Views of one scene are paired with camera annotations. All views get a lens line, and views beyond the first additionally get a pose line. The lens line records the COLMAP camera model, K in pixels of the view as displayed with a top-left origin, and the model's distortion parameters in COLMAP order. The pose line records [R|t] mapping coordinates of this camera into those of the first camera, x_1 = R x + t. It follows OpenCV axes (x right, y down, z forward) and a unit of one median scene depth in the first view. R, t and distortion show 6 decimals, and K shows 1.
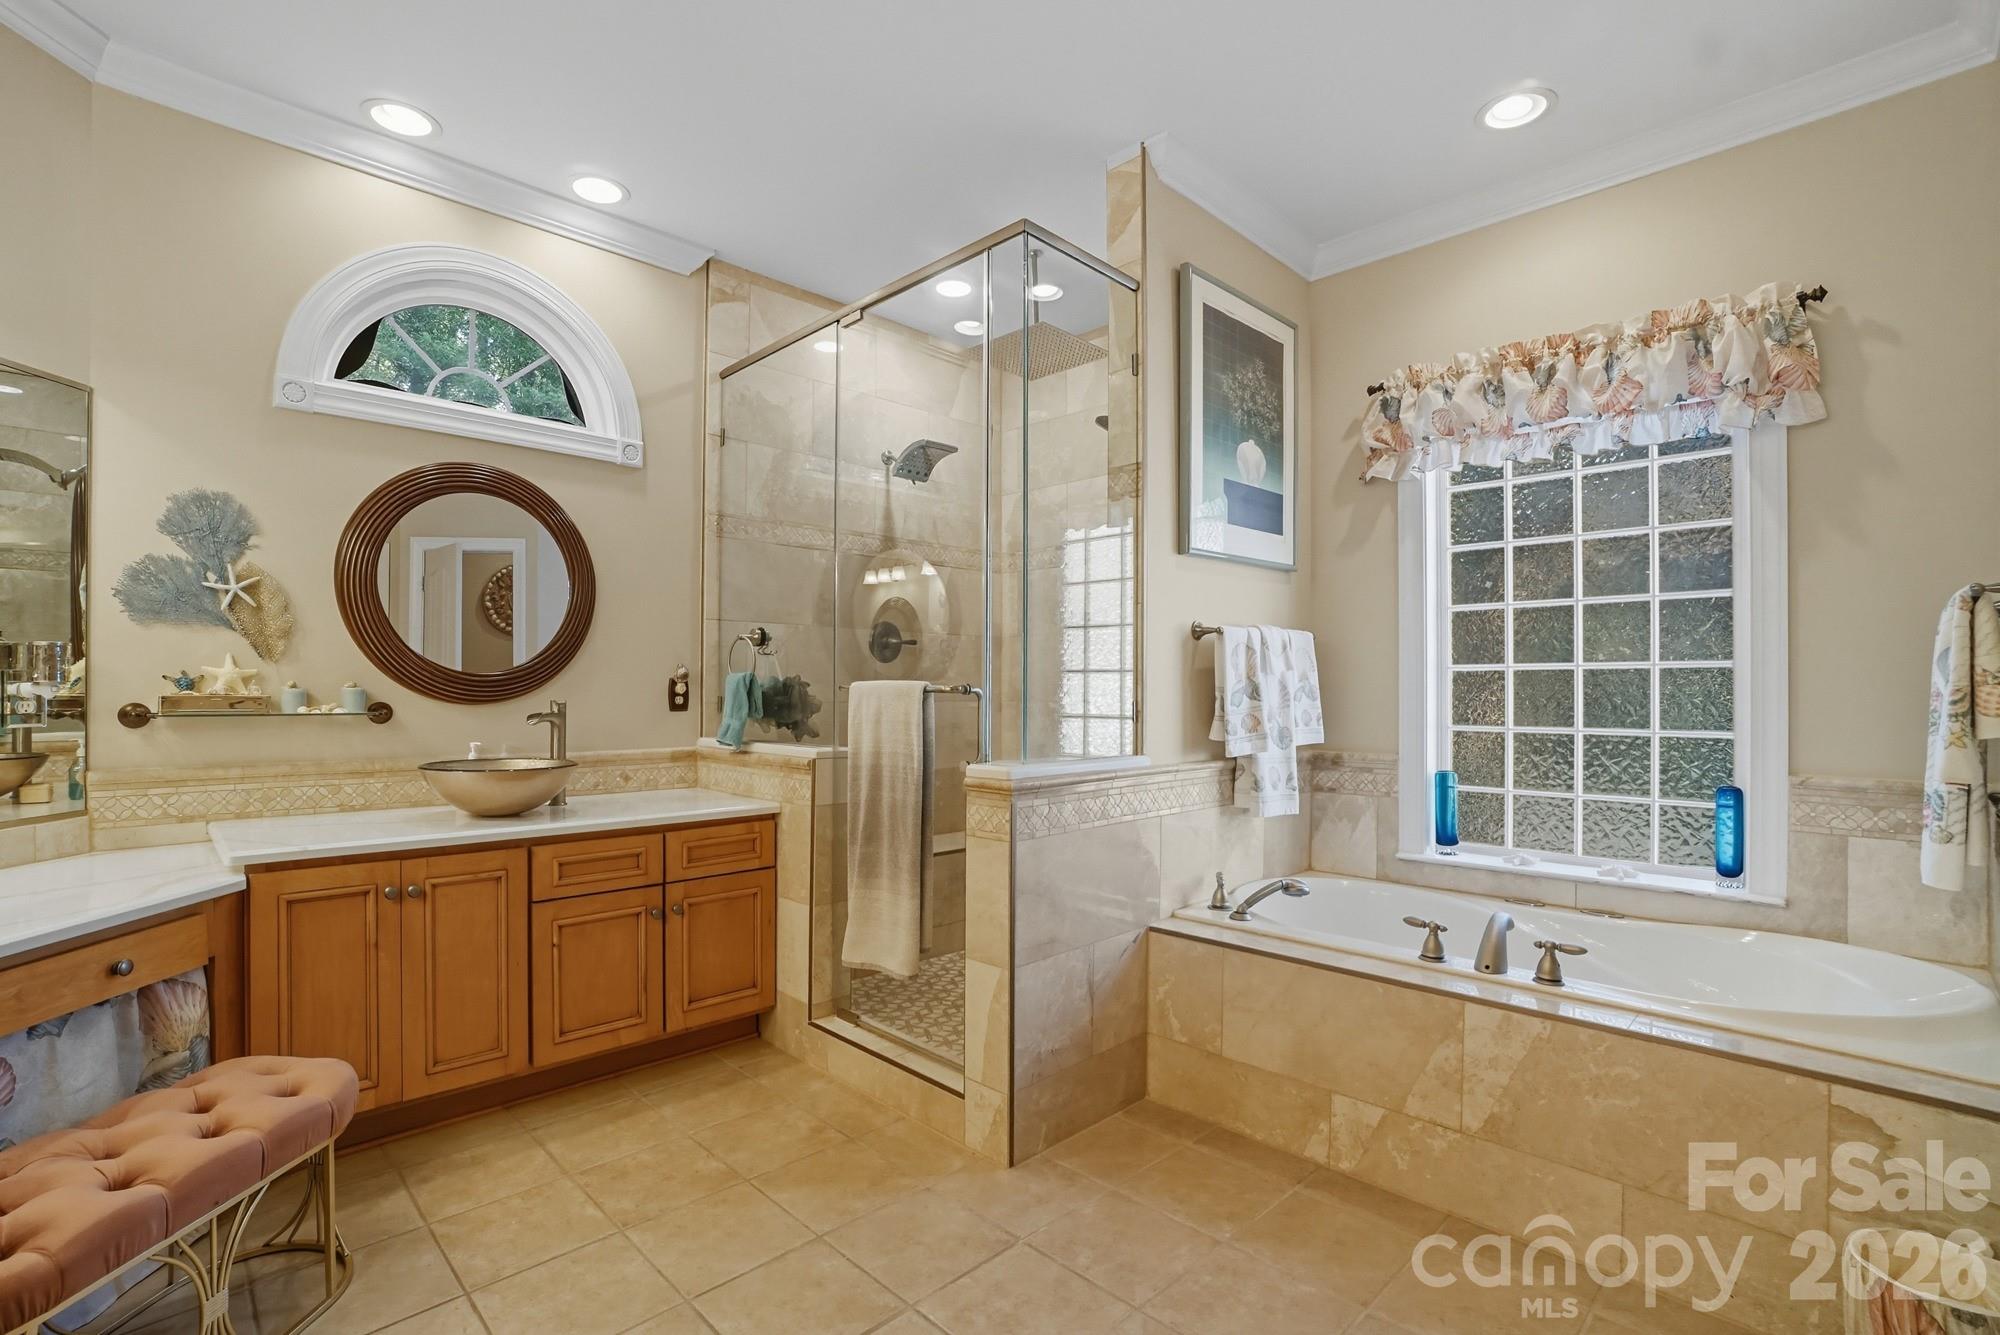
lens RADIAL K [[909.7, 0, 1005.3], [0, 909.7, 691.8], [0, 0, 1]] dist [-0.072558, 0.025769]
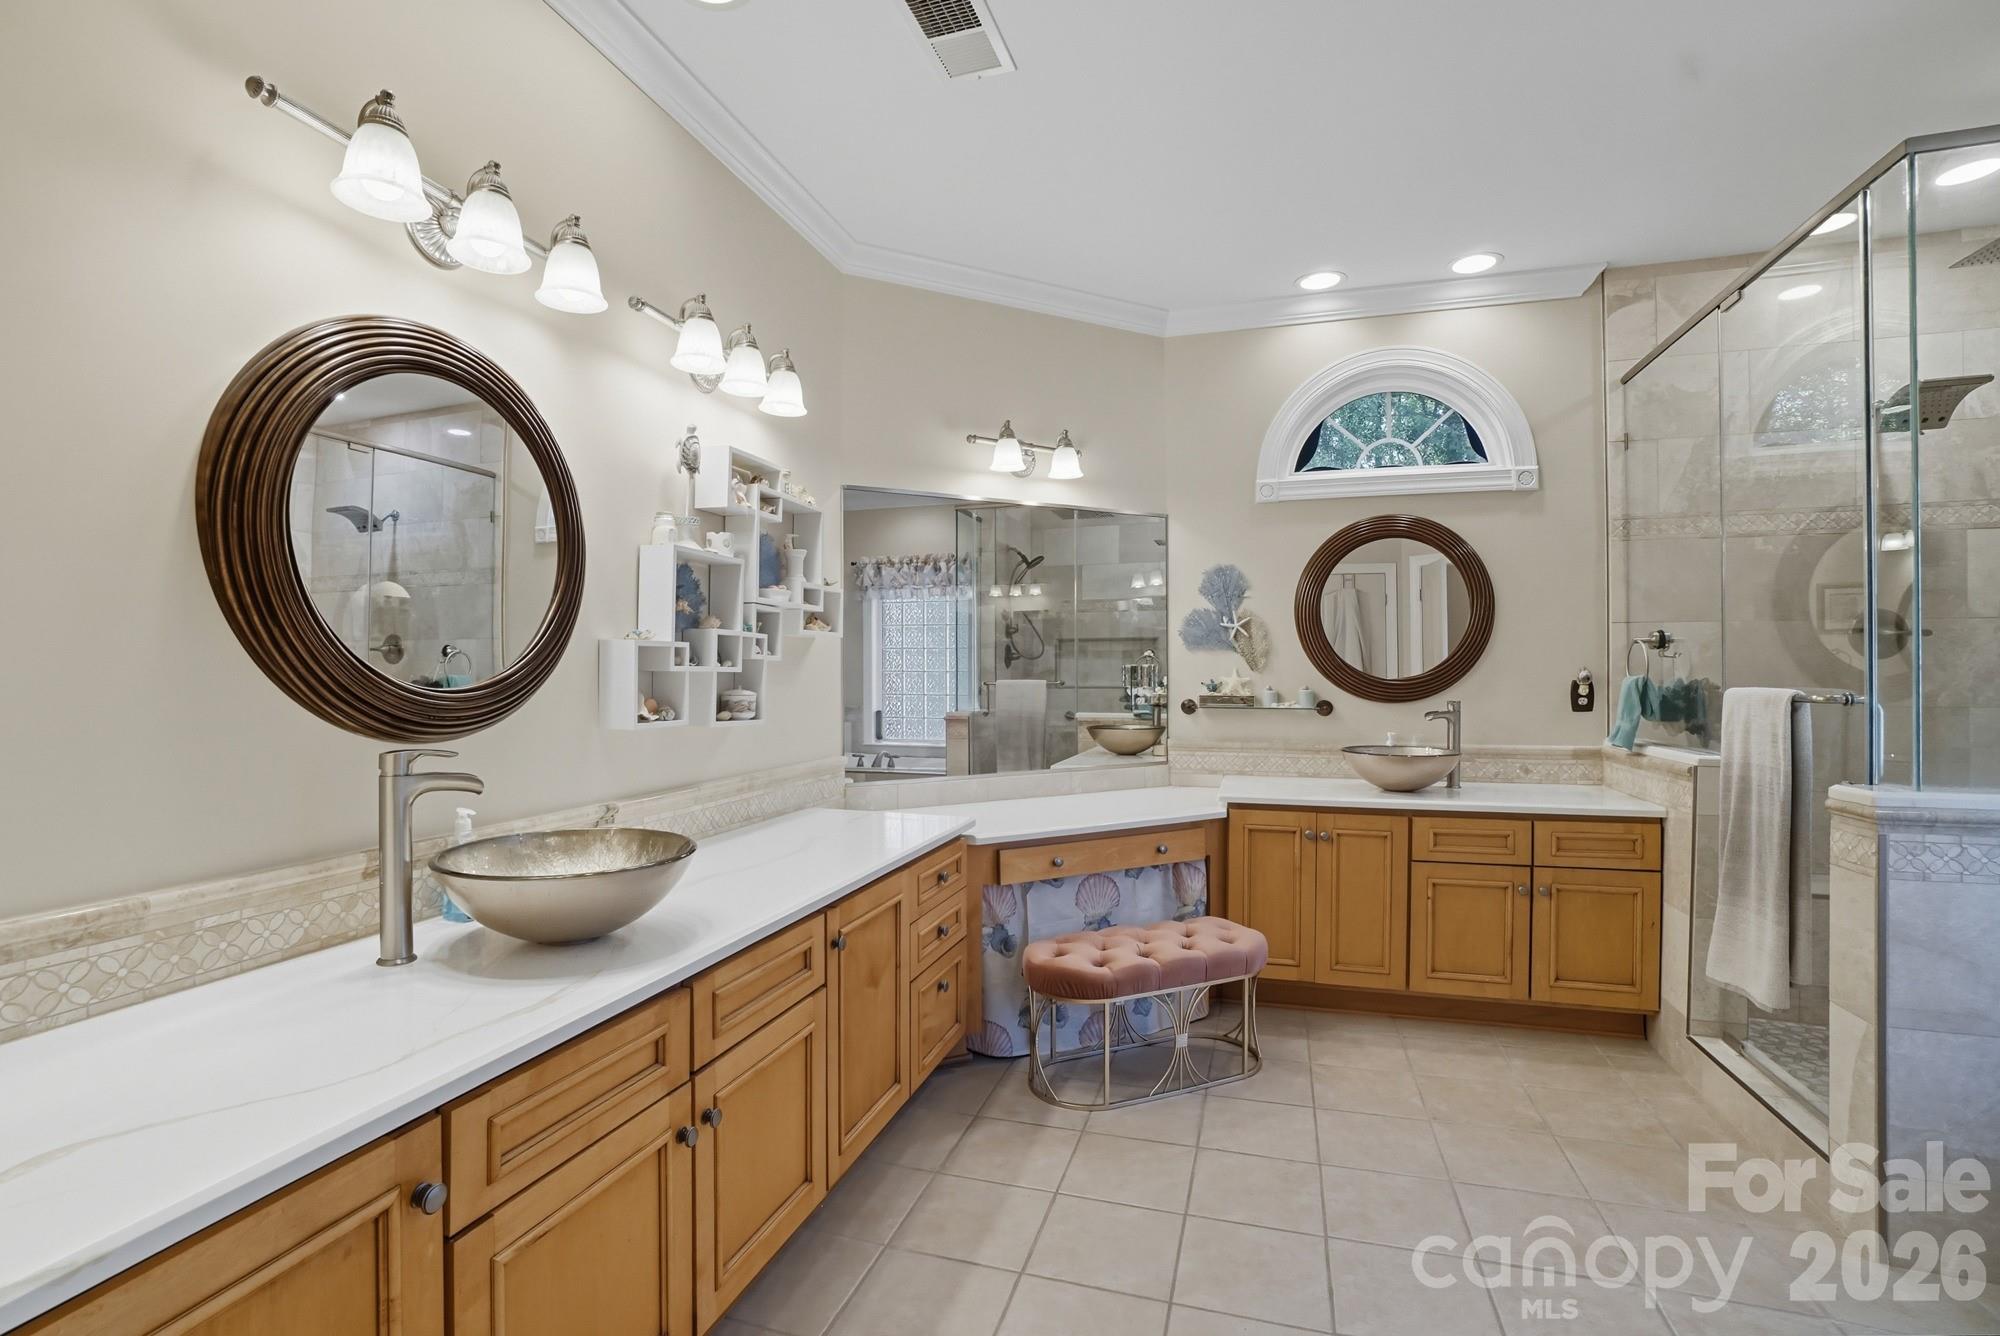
lens RADIAL K [[909.7, 0, 1005.3], [0, 909.7, 692.3], [0, 0, 1]] dist [-0.072558, 0.025769]
pose [[0.476438, 0.013336, -0.879107, 0.301235], [0.000458, 0.999881, 0.015416, -0.023050], [0.879208, -0.007747, 0.476375, -0.115294]]
